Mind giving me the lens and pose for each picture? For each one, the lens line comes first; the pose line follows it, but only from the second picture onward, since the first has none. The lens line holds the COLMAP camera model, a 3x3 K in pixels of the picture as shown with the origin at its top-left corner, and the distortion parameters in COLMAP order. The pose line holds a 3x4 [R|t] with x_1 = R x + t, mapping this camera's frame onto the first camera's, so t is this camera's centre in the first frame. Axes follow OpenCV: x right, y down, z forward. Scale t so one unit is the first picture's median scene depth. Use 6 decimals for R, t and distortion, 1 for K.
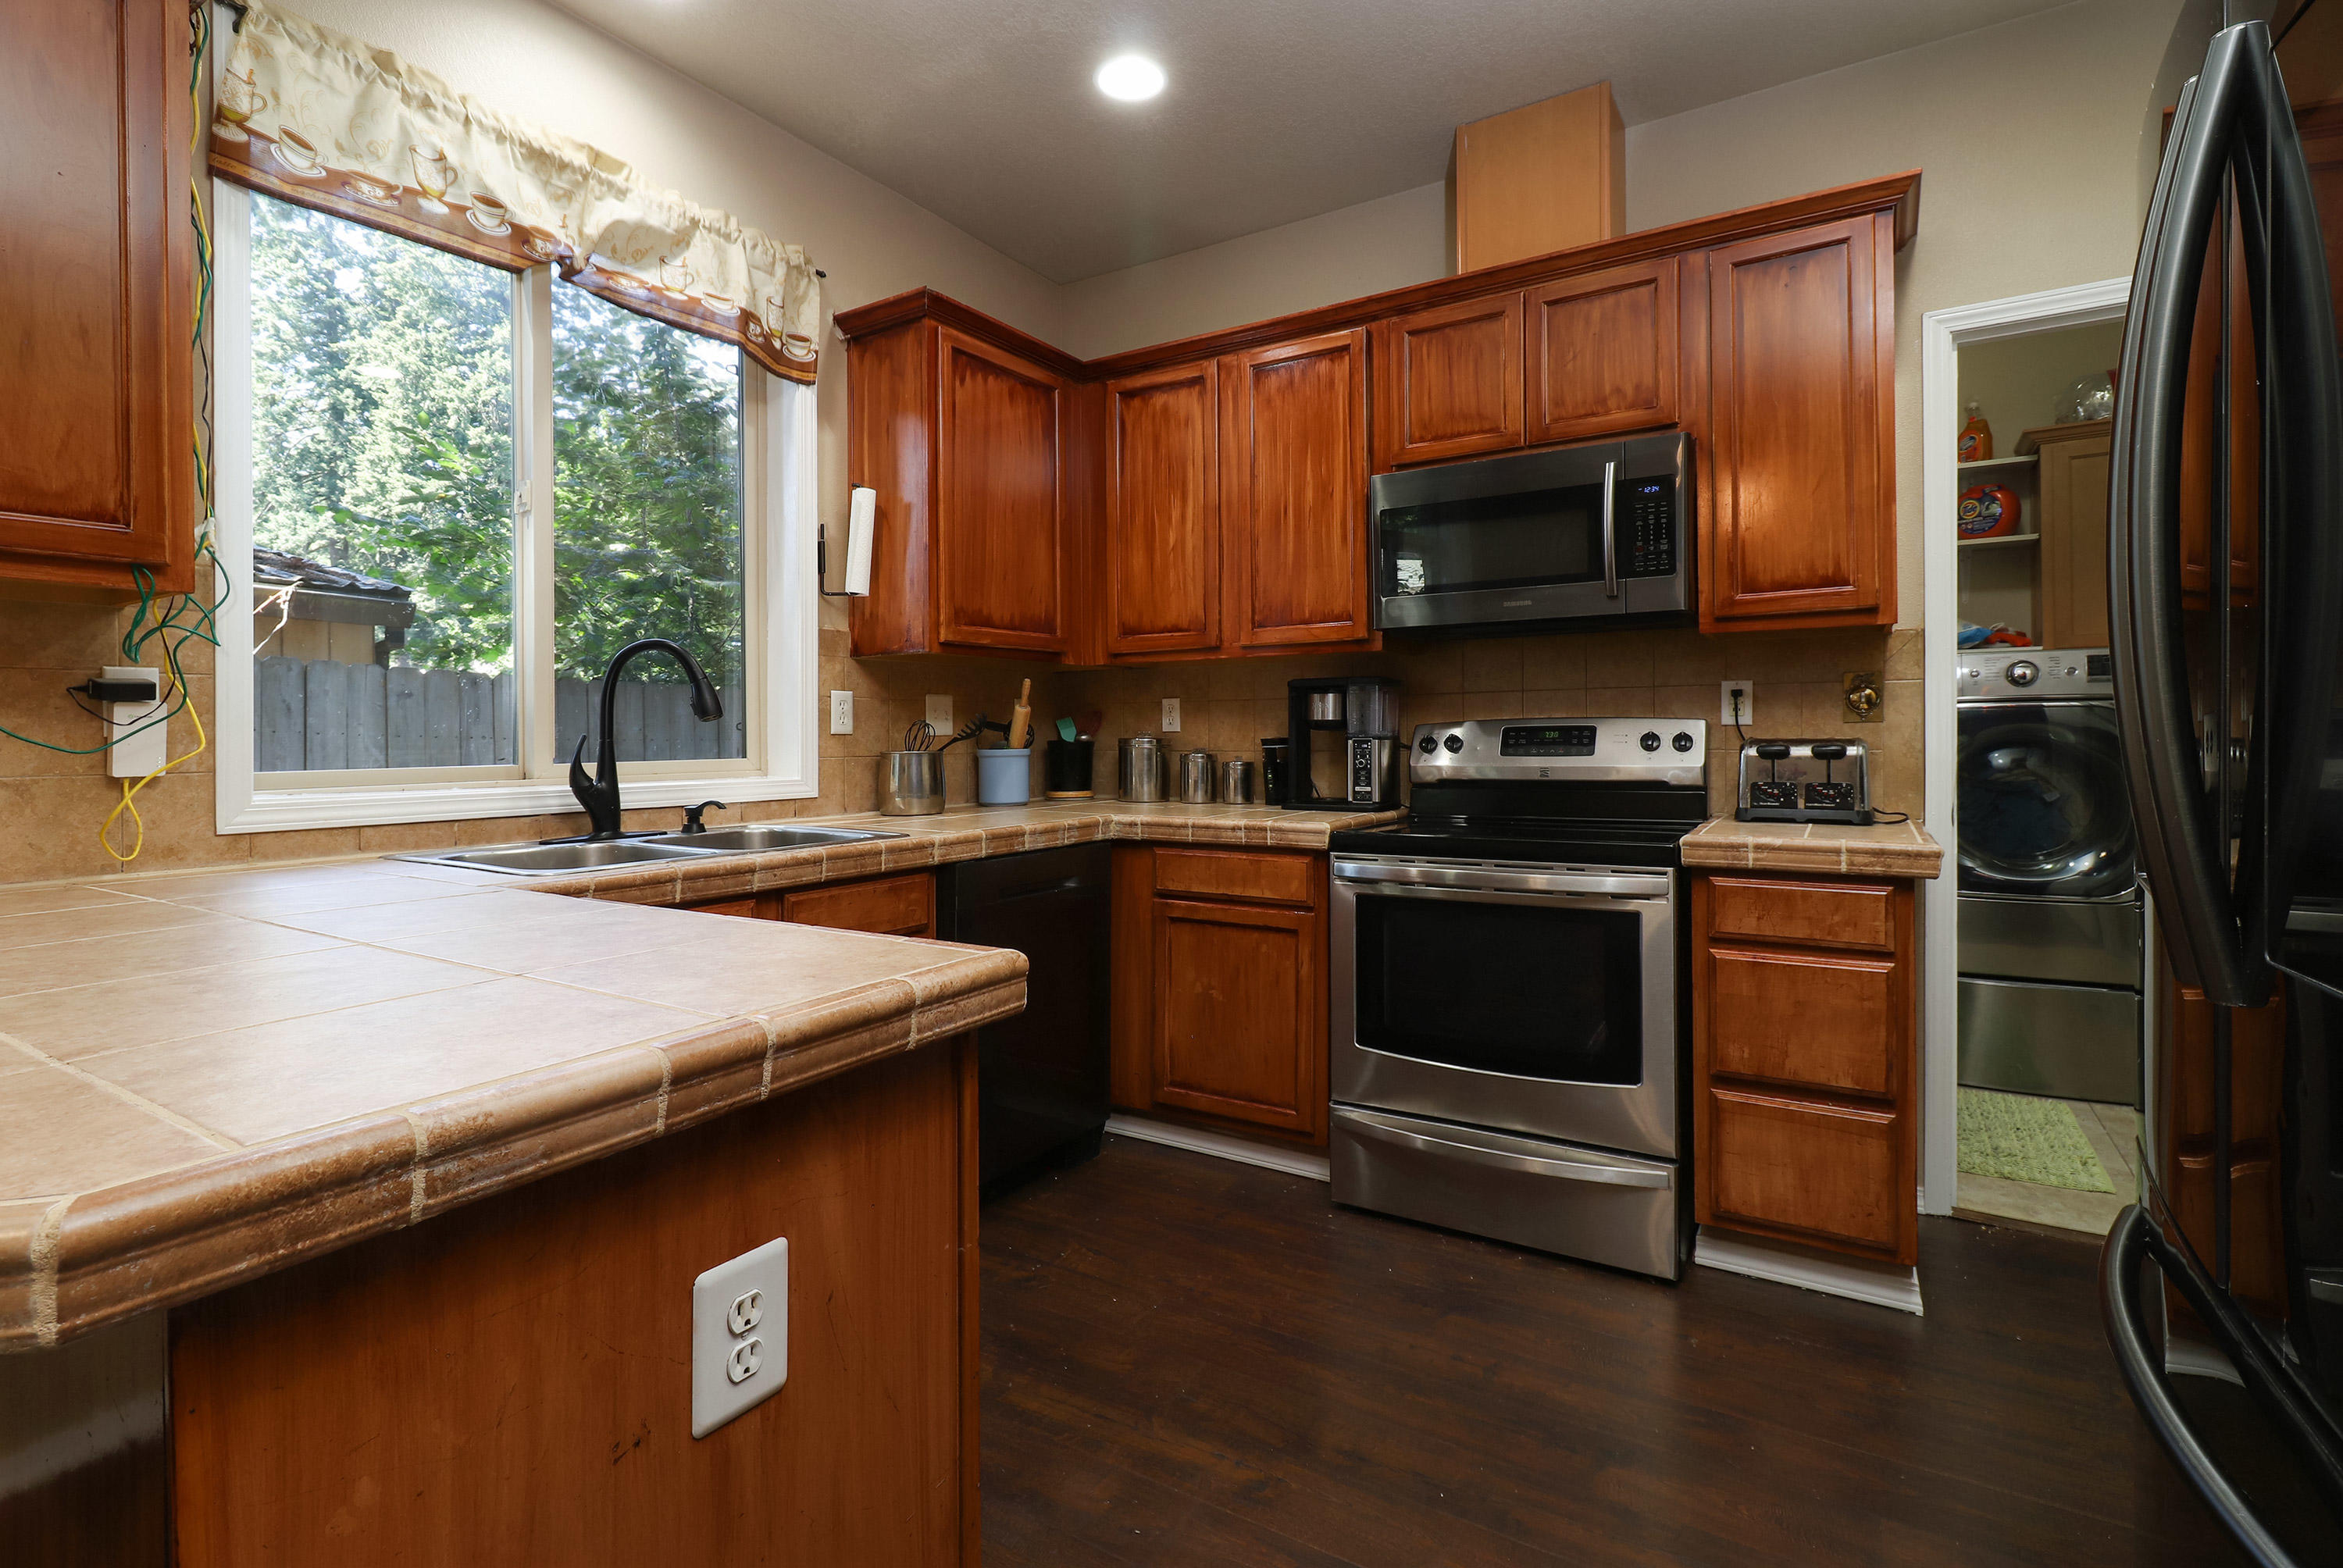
lens RADIAL K [[1086.8, 0, 1163.4], [0, 1086.8, 740.0], [0, 0, 1]] dist [-0.000918, 0.000139]
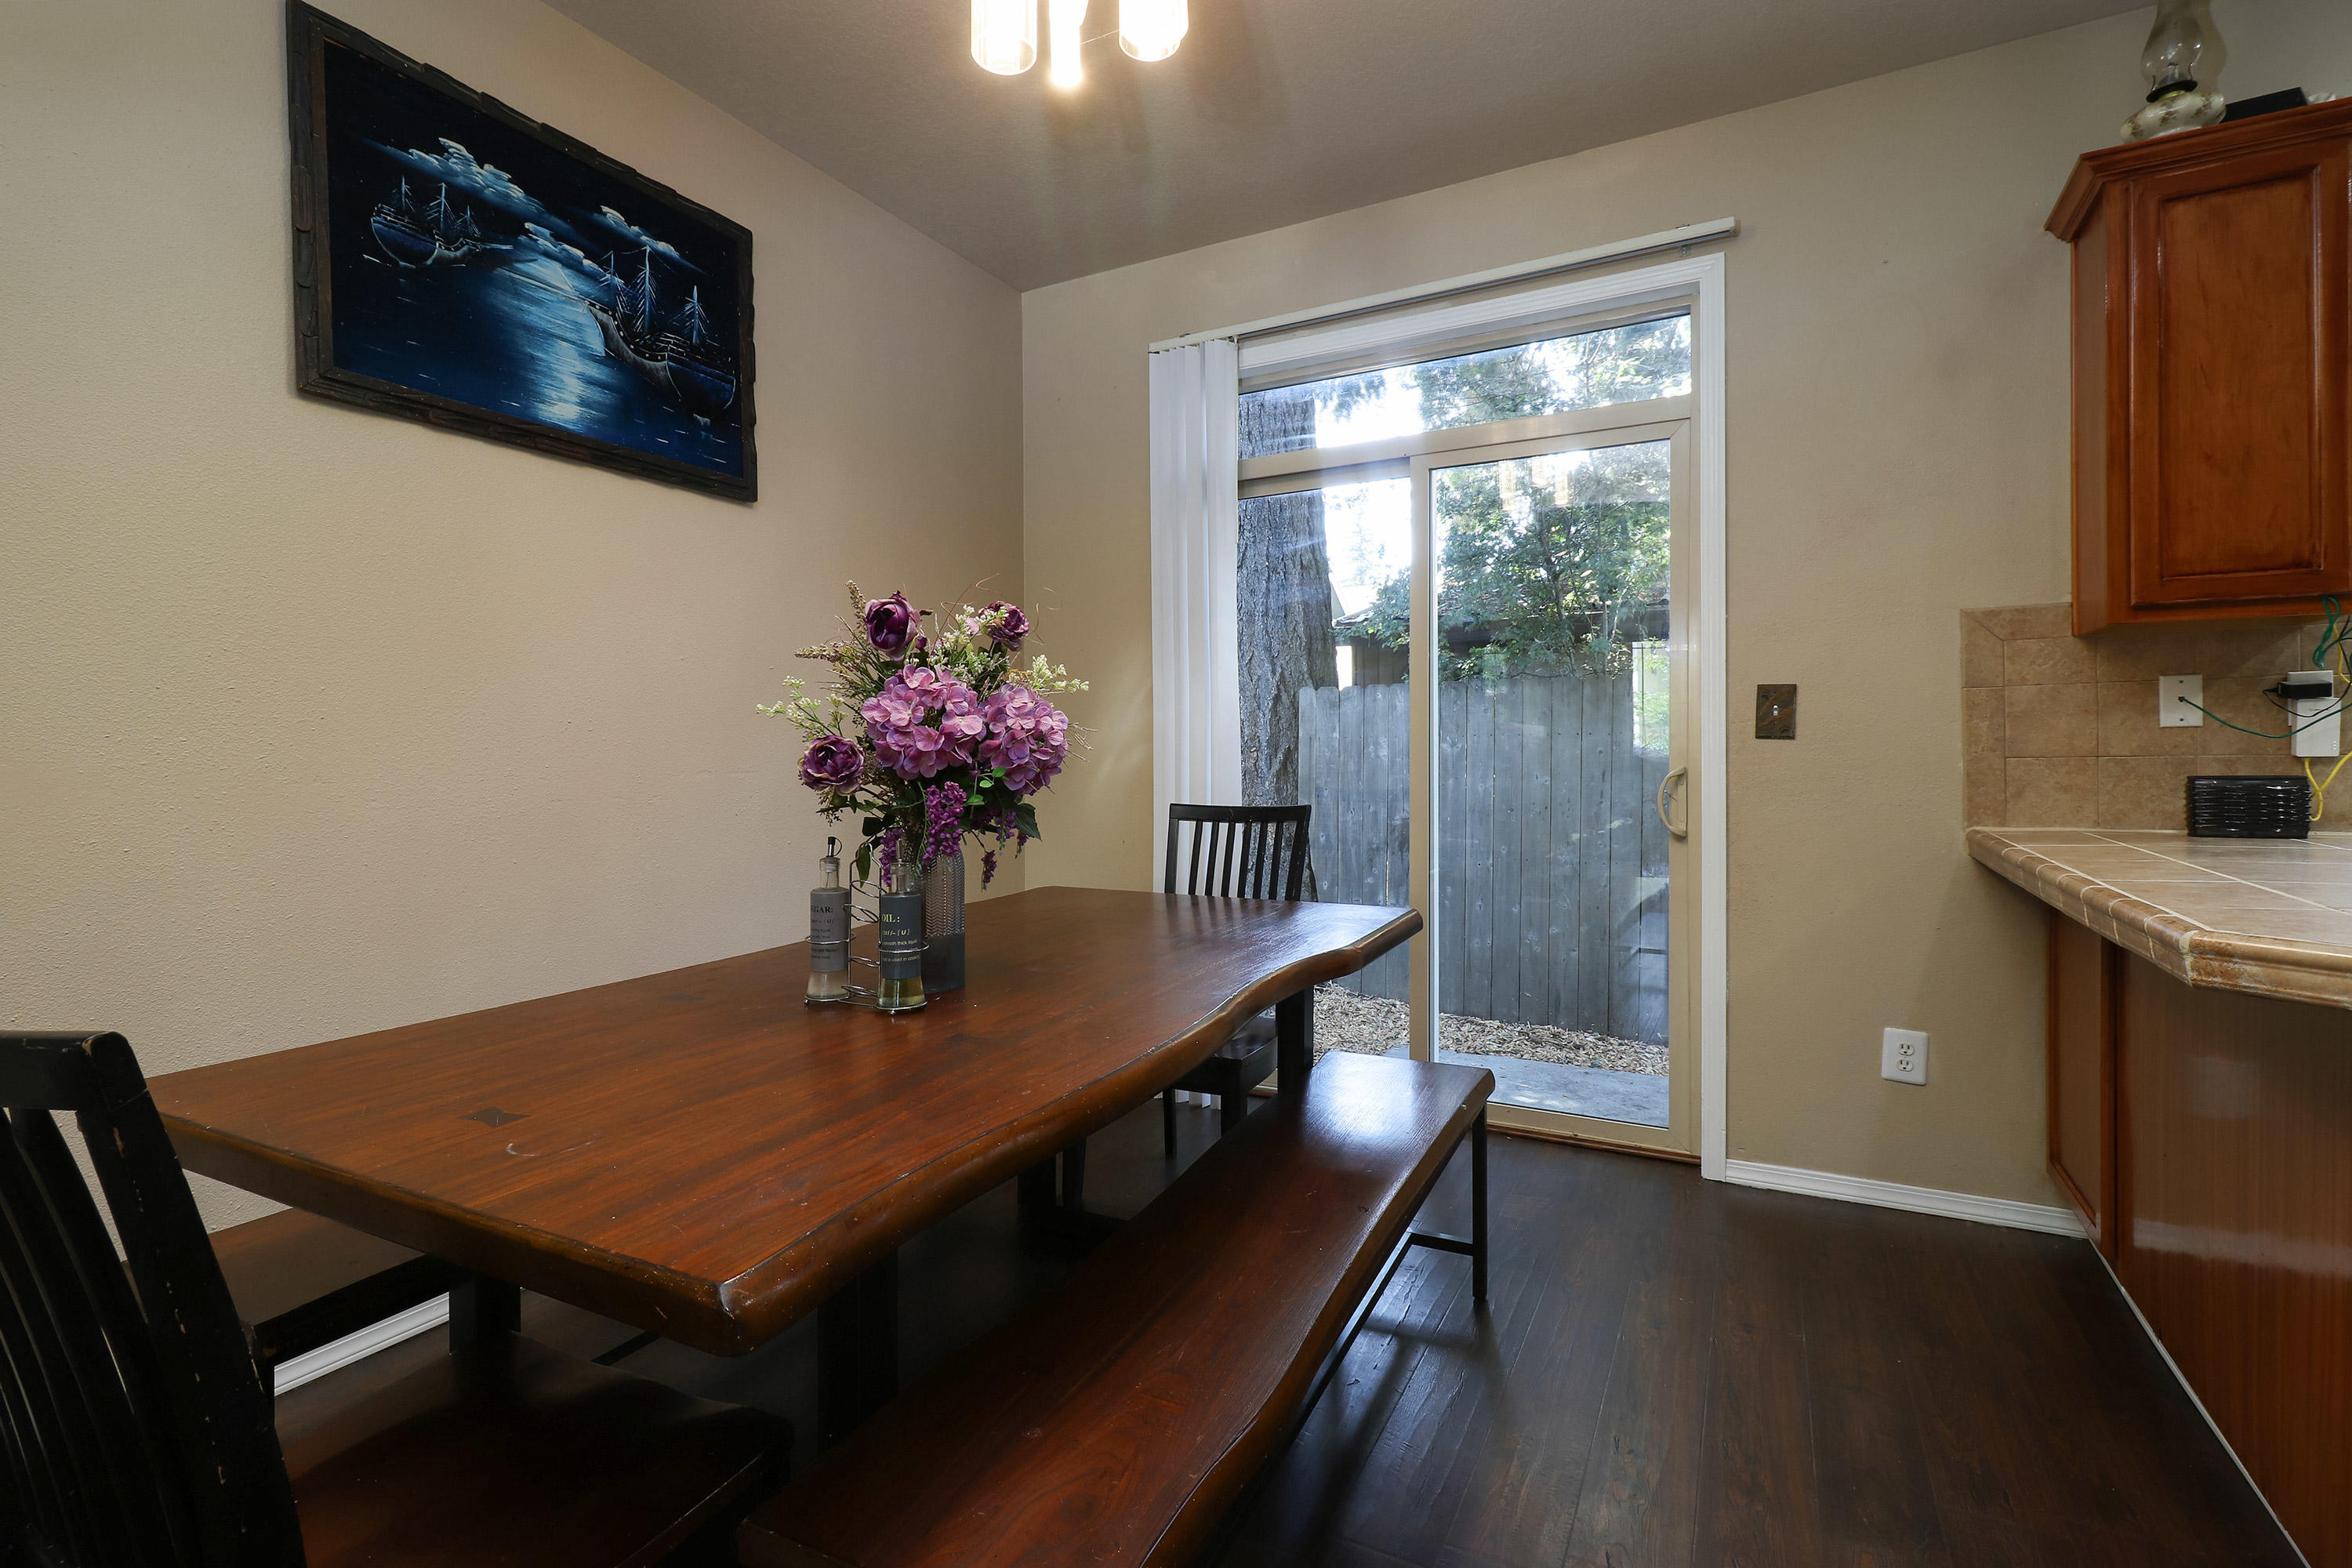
lens RADIAL K [[1091.1, 0, 1167.9], [0, 1091.1, 739.8], [0, 0, 1]] dist [-0.000918, 0.000139]
pose [[0.053529, 0.004478, -0.998556, 0.274433], [0.008320, 0.999953, 0.004930, -0.003515], [0.998532, -0.008572, 0.053489, -0.432468]]
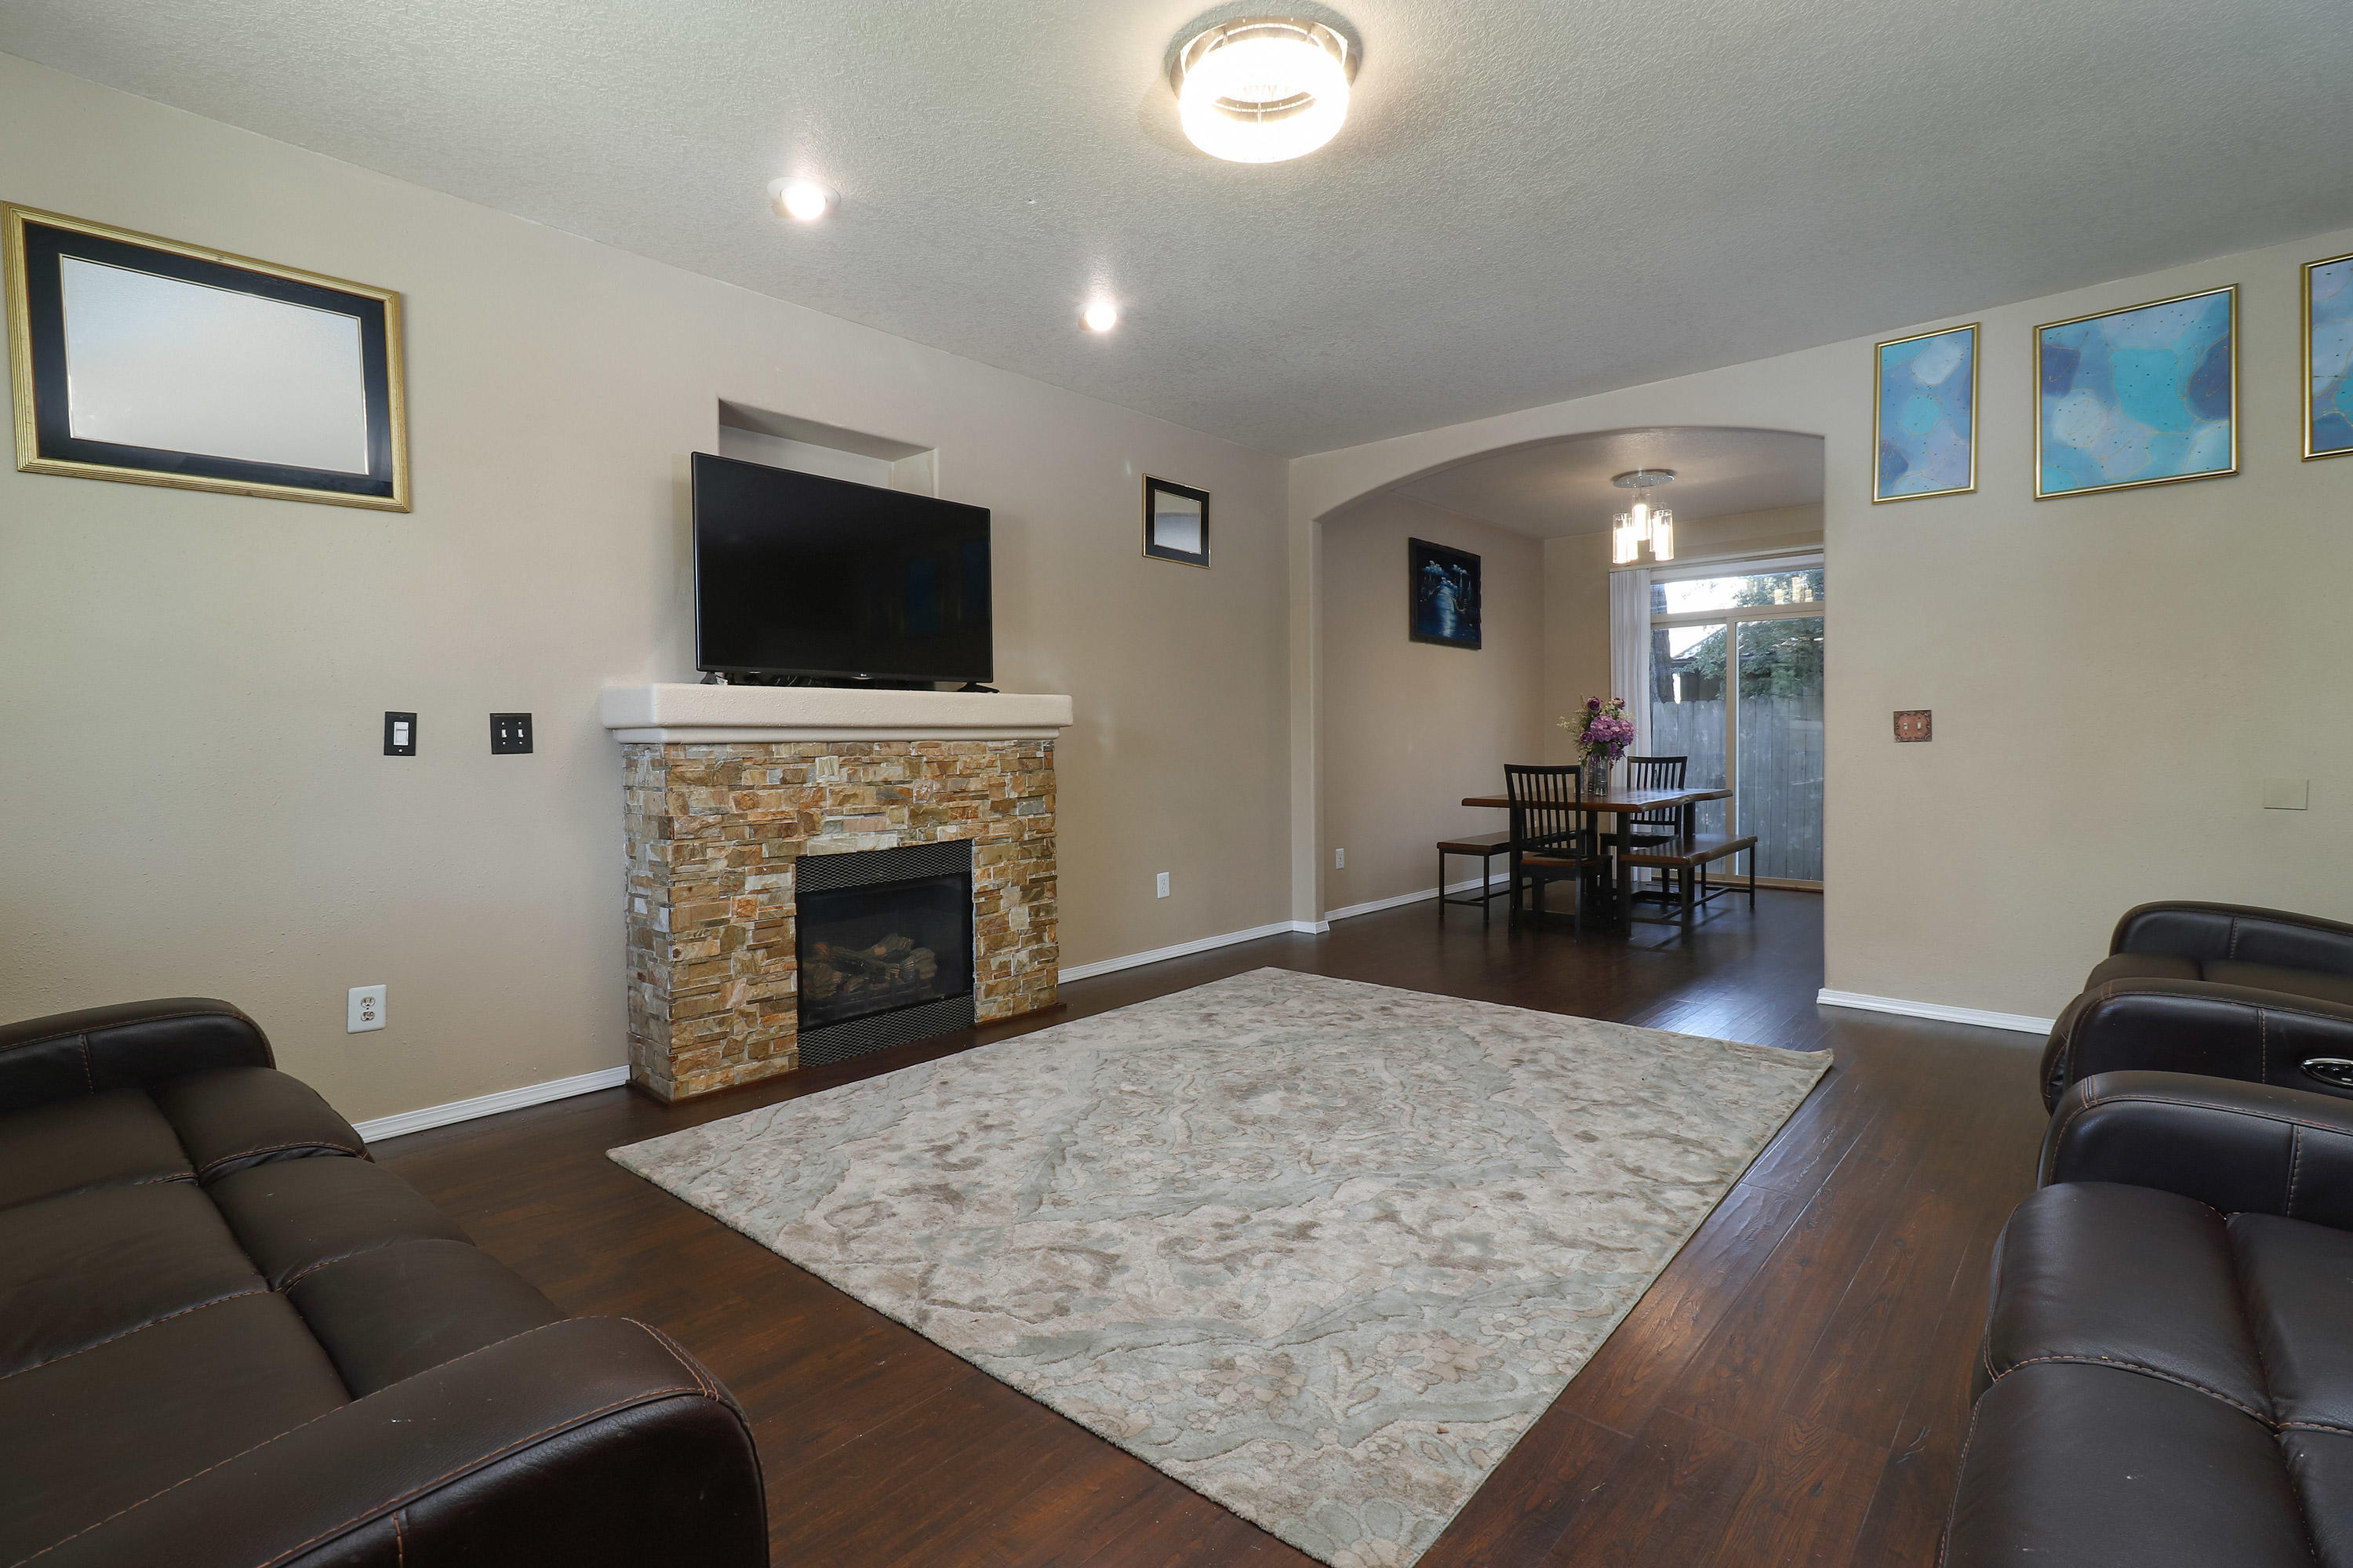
lens RADIAL K [[1091.6, 0, 1168.4], [0, 1091.6, 739.8], [0, 0, 1]] dist [-0.000918, 0.000139]
pose [[-0.182490, 0.011841, -0.983136, 3.638831], [0.009175, 0.999904, 0.010340, -0.029480], [0.983165, -0.007134, -0.182581, -1.470741]]
